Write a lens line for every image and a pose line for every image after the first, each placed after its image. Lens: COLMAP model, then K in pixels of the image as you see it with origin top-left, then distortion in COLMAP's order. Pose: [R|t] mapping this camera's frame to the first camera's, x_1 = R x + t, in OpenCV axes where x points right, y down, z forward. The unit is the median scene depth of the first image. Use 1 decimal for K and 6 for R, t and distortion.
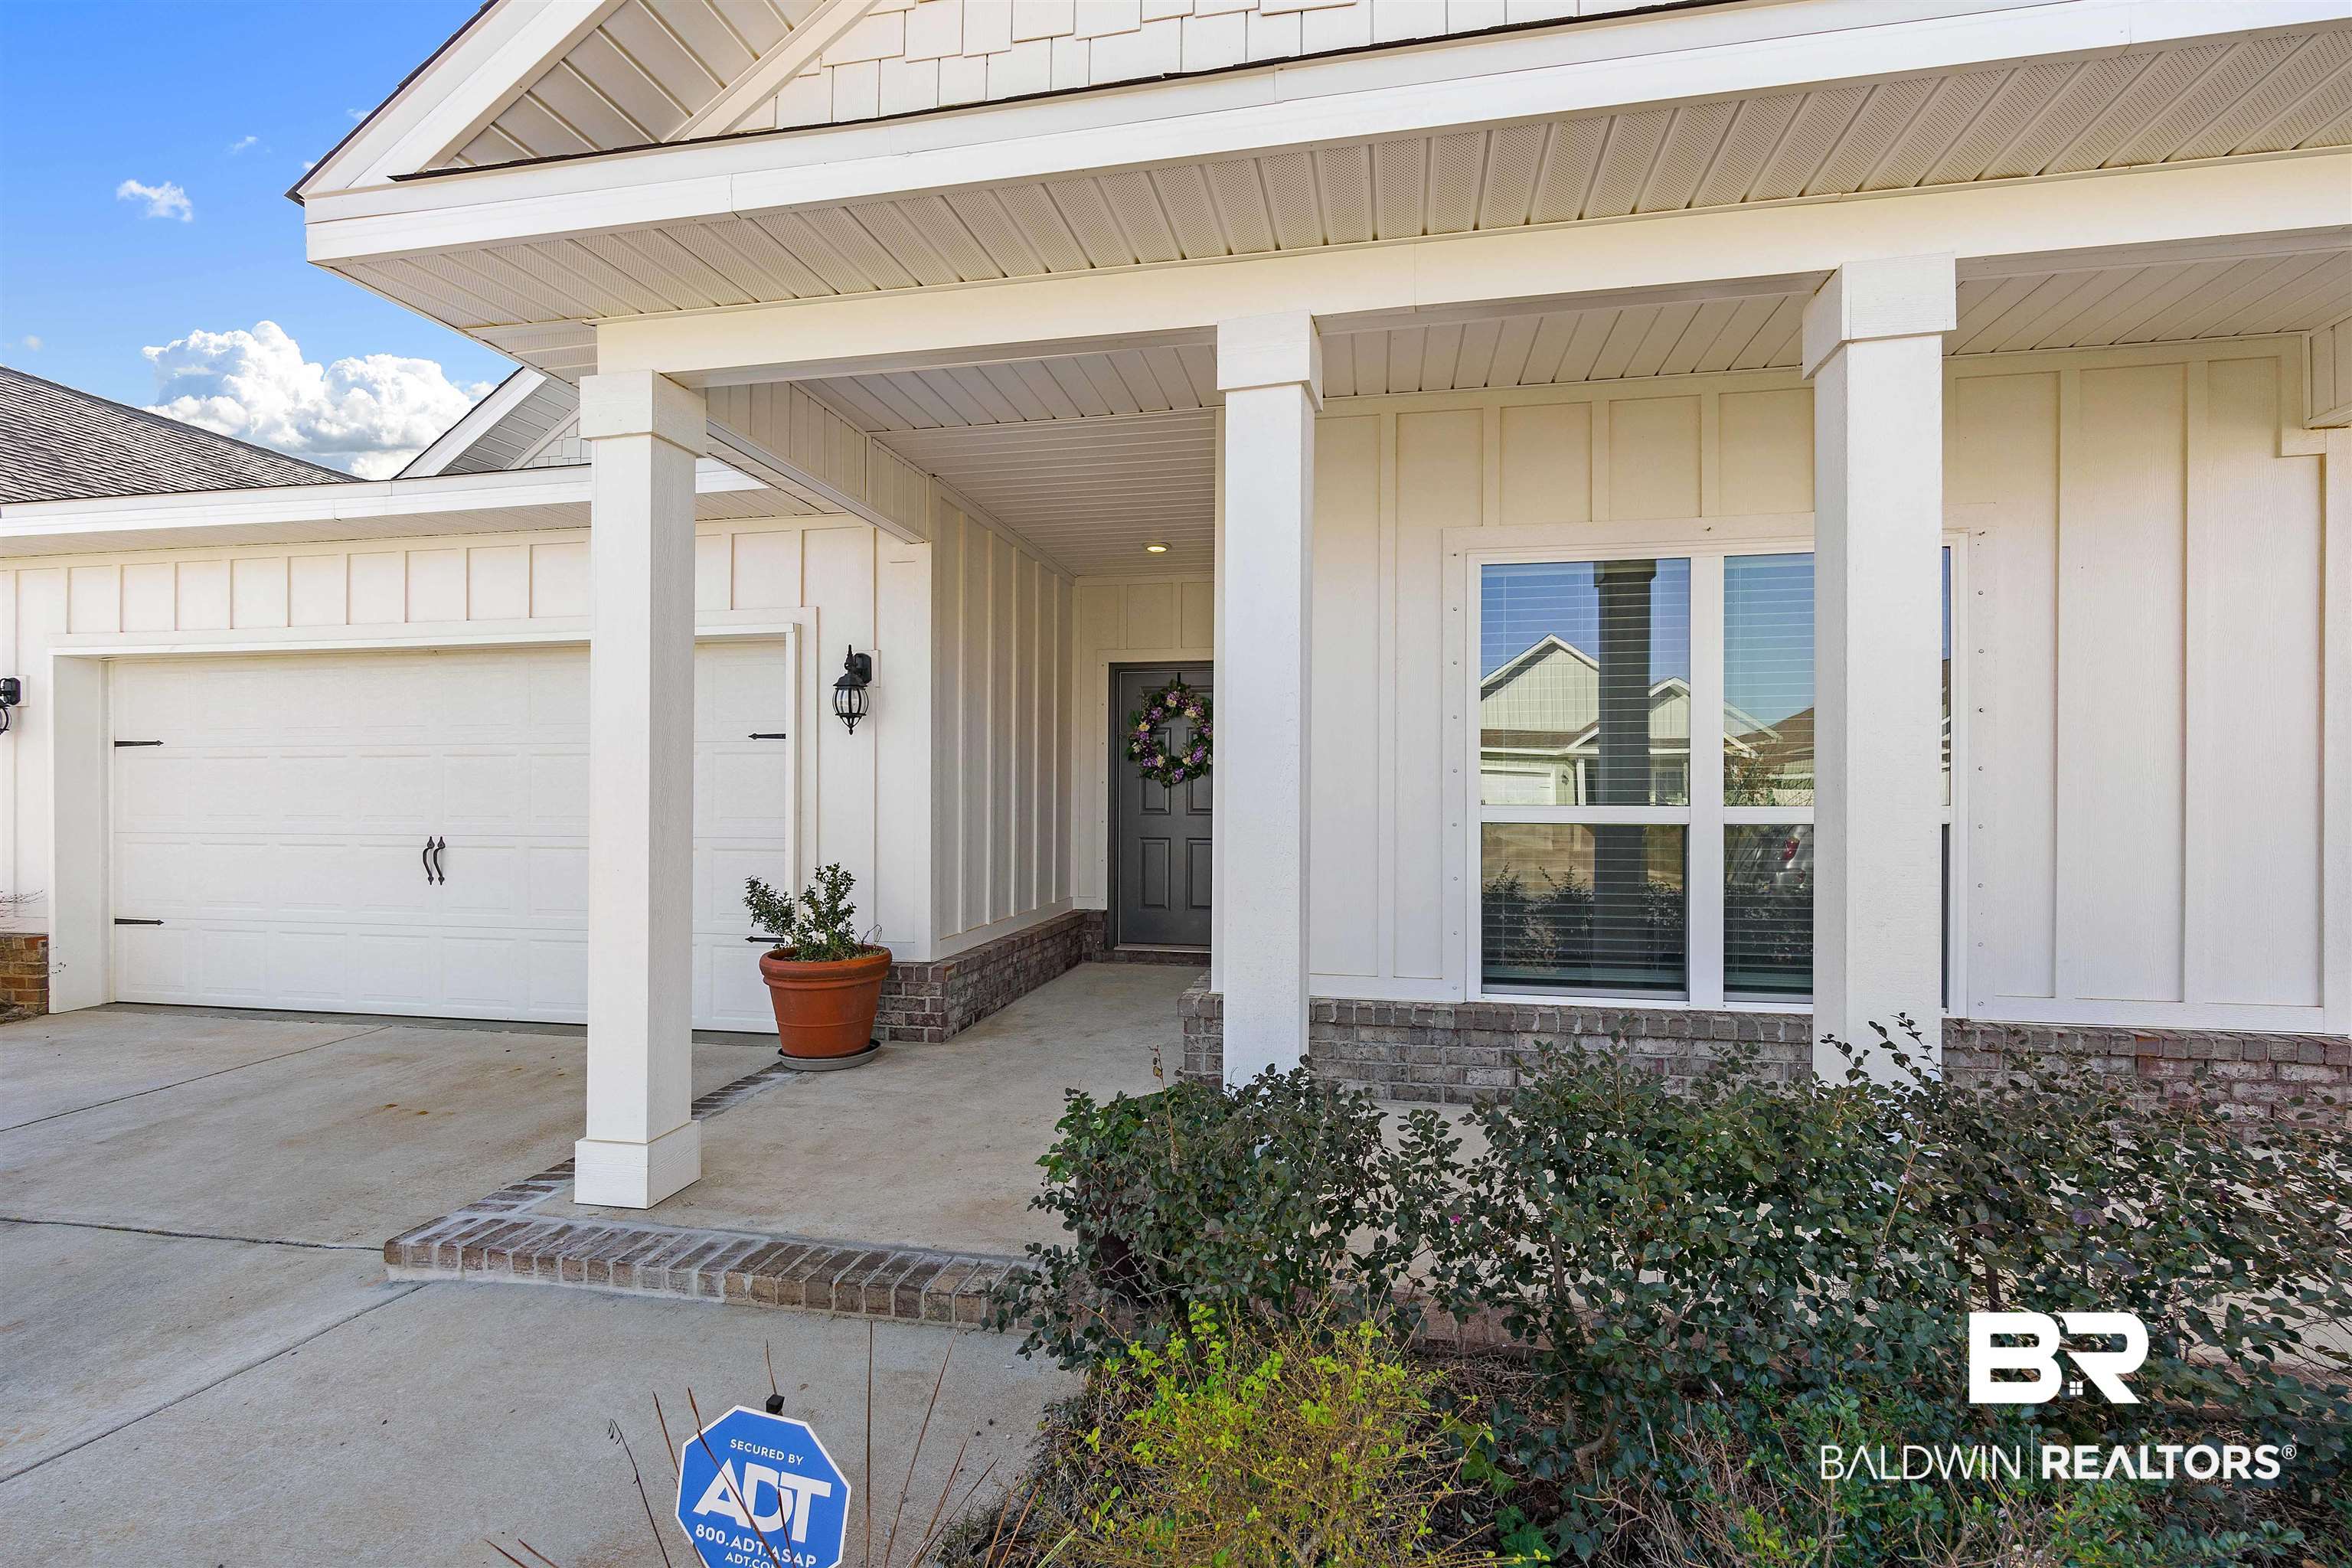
lens RADIAL K [[1031.3, 0, 1188.2], [0, 1031.3, 788.8], [0, 0, 1]] dist [-0.000134, 0.000906]
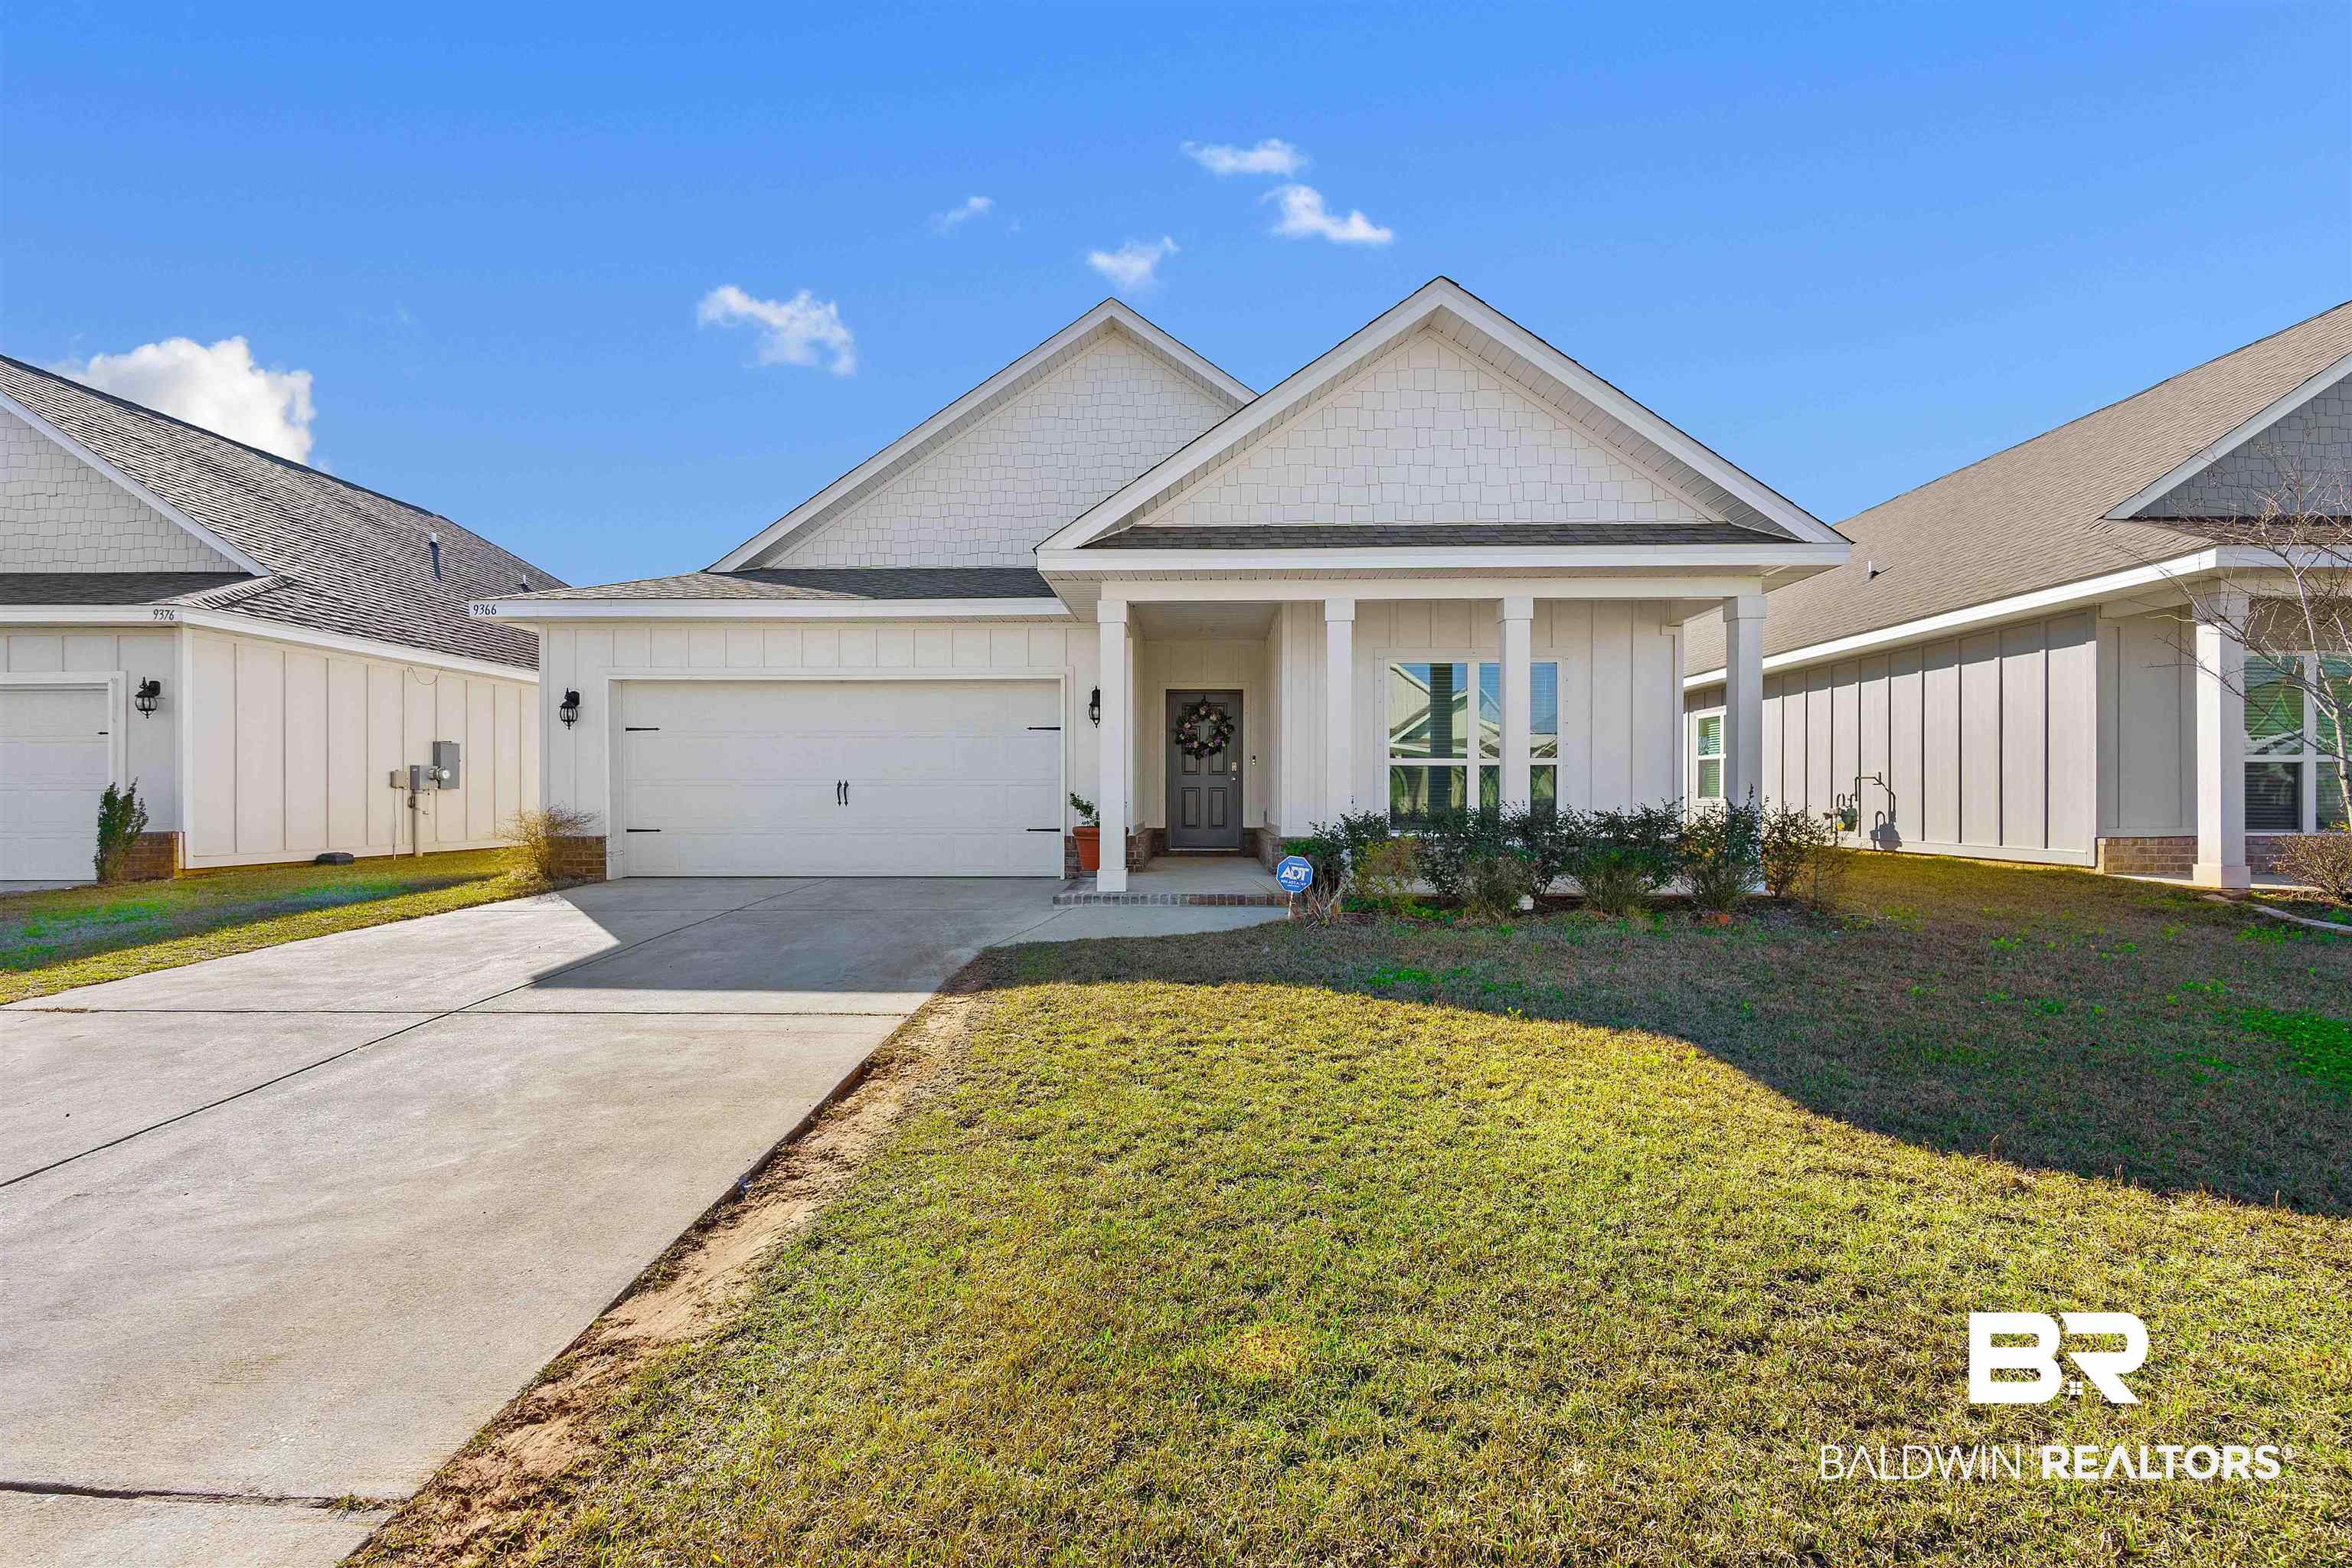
lens RADIAL K [[1031.3, 0, 1188.2], [0, 1031.3, 788.8], [0, 0, 1]] dist [-0.000134, 0.000906]
pose [[0.984922, -0.000510, 0.172999, -0.421640], [0.000189, 0.999998, 0.001870, 0.056531], [-0.173000, -0.001809, 0.984920, -0.926411]]
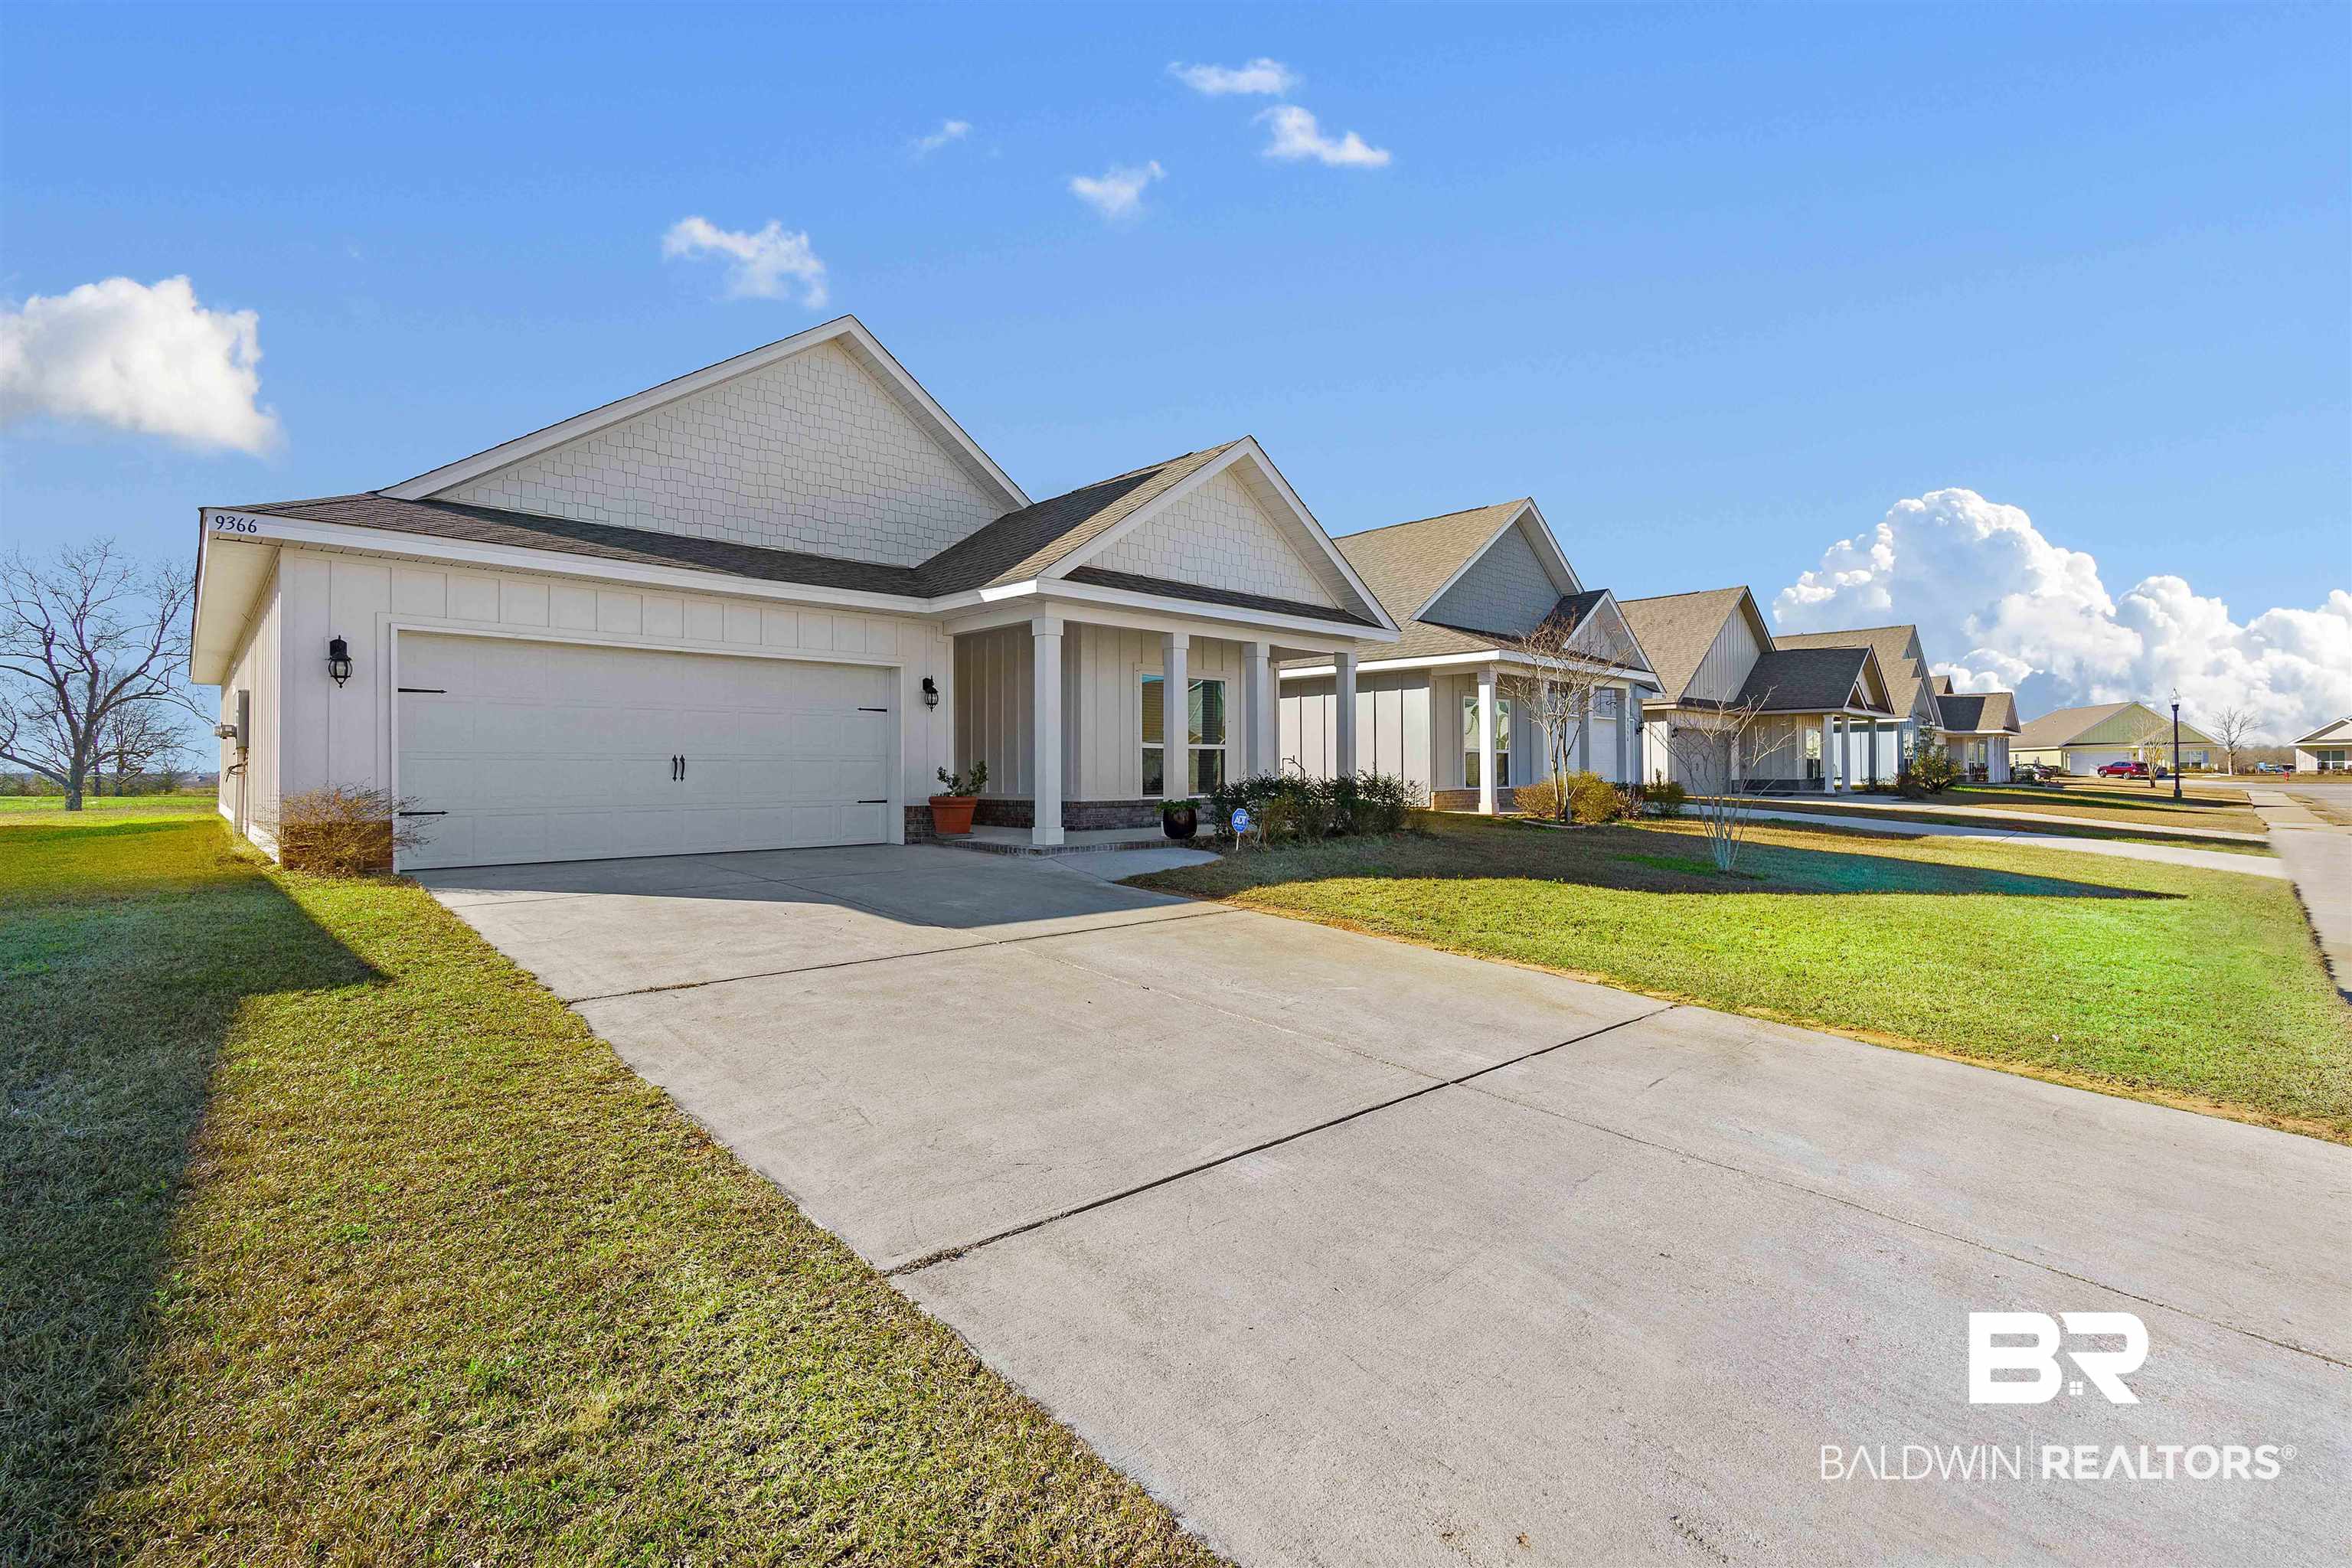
lens RADIAL K [[1026.3, 0, 1185.7], [0, 1026.3, 772.8], [0, 0, 1]] dist [-0.001159, -0.000264]
pose [[0.579859, -0.002361, 0.814713, -1.637716], [-0.001991, 0.999989, 0.004316, 0.066767], [-0.814714, -0.004125, 0.579848, -0.754307]]
